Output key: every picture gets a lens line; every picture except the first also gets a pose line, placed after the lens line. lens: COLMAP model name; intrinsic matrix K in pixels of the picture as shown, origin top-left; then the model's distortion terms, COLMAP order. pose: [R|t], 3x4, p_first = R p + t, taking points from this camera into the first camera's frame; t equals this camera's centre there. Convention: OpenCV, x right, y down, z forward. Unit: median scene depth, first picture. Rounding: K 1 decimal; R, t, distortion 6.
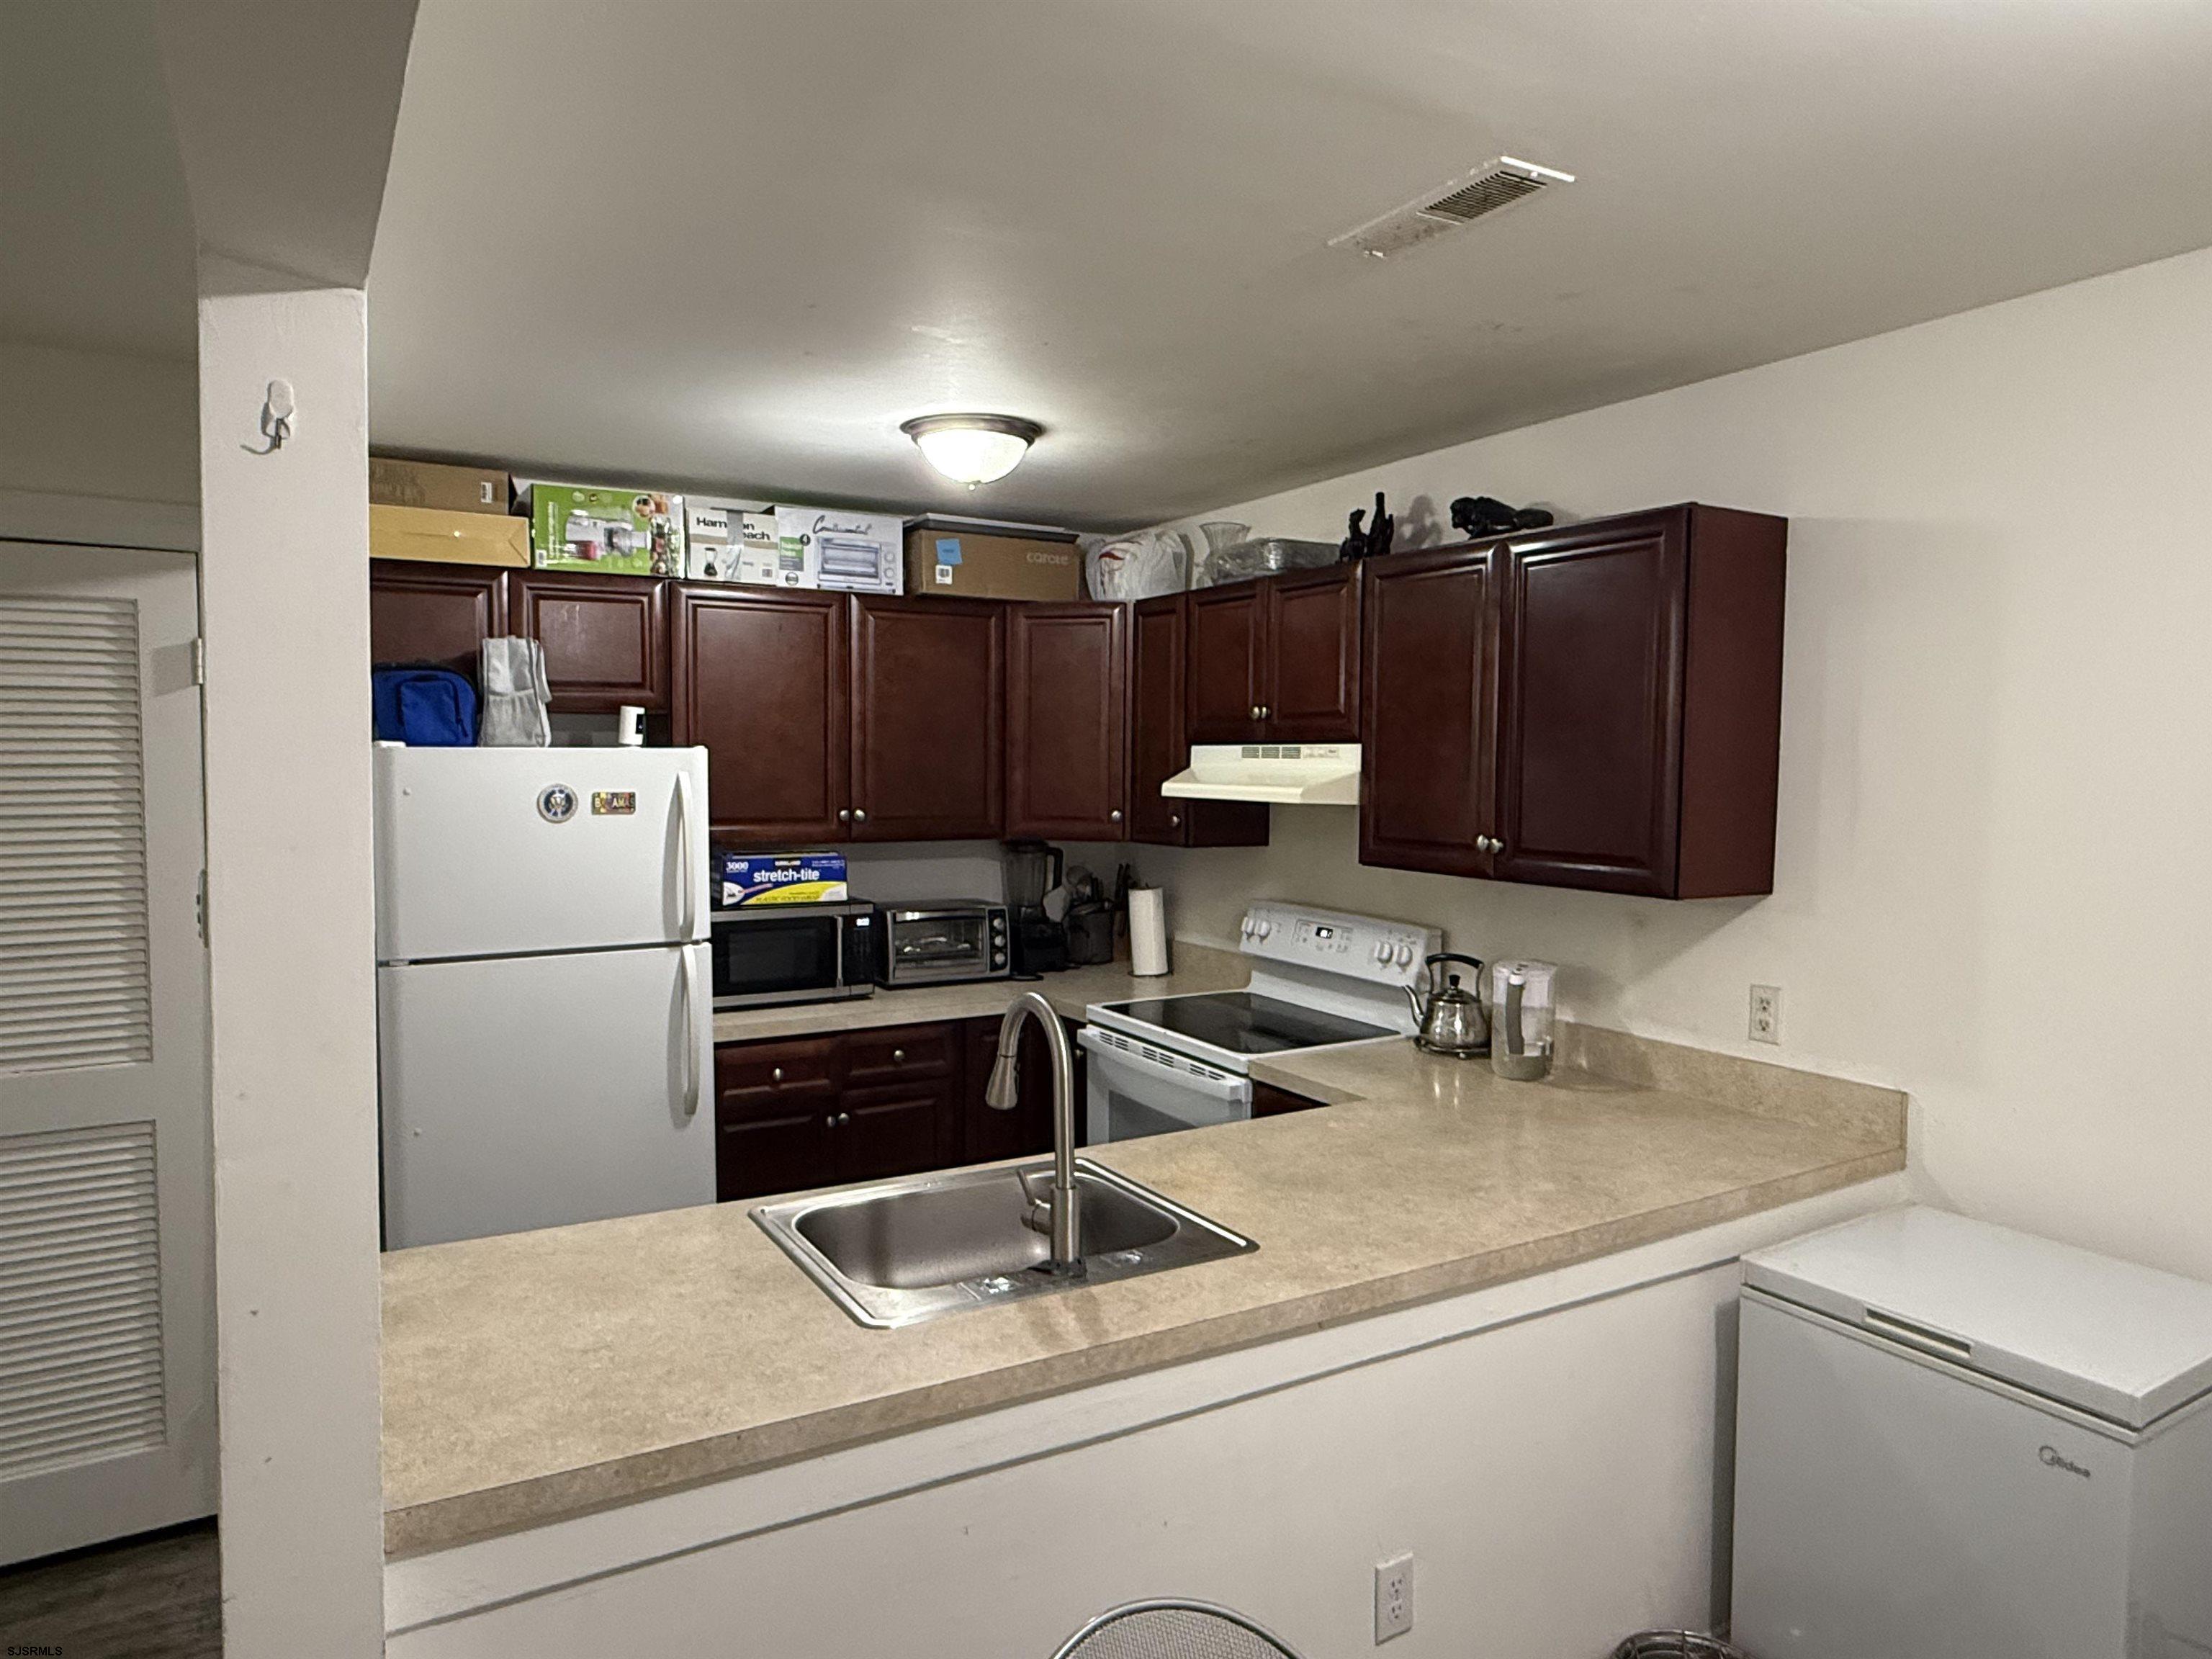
lens RADIAL K [[1411.0, 0, 1068.2], [0, 1411.0, 843.5], [0, 0, 1]] dist [-0.002265, 0.001063]
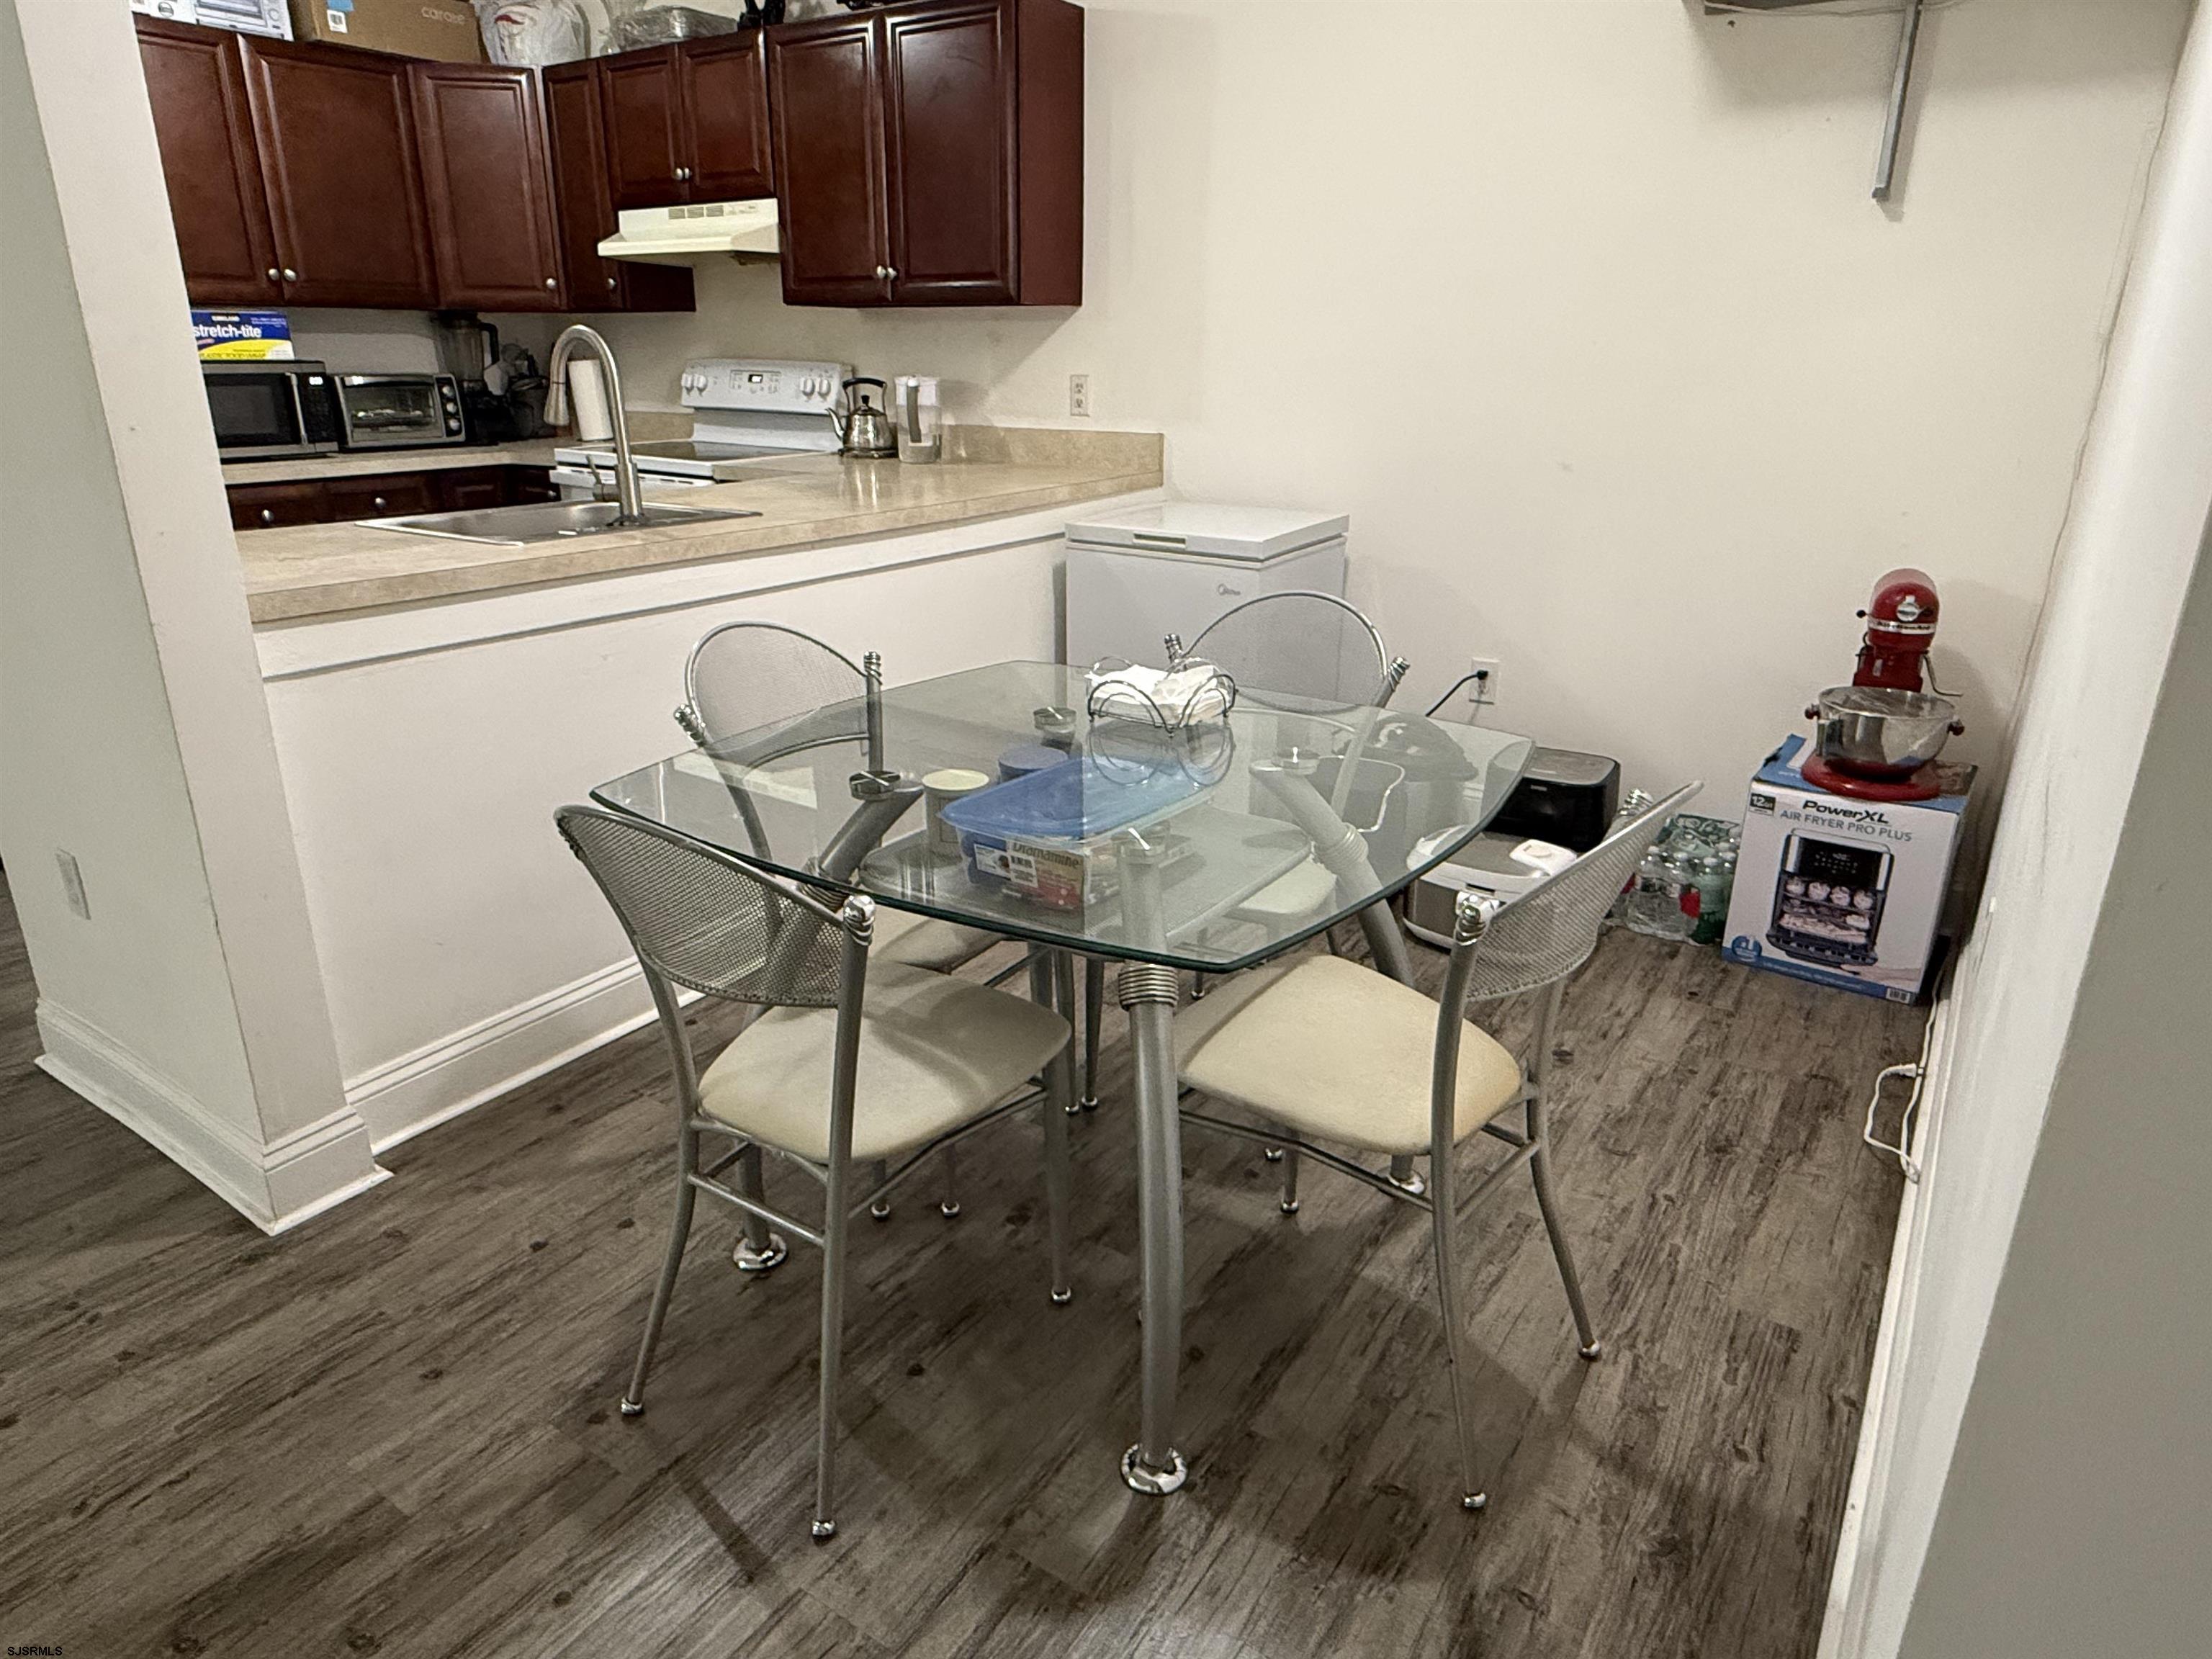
lens RADIAL K [[1411.0, 0, 1088.8], [0, 1411.0, 863.5], [0, 0, 1]] dist [-0.002265, 0.001063]
pose [[0.901355, -0.146185, 0.407664, -0.119082], [0.026675, 0.958262, 0.284646, 0.130107], [-0.432260, -0.245692, 0.867633, -0.285623]]
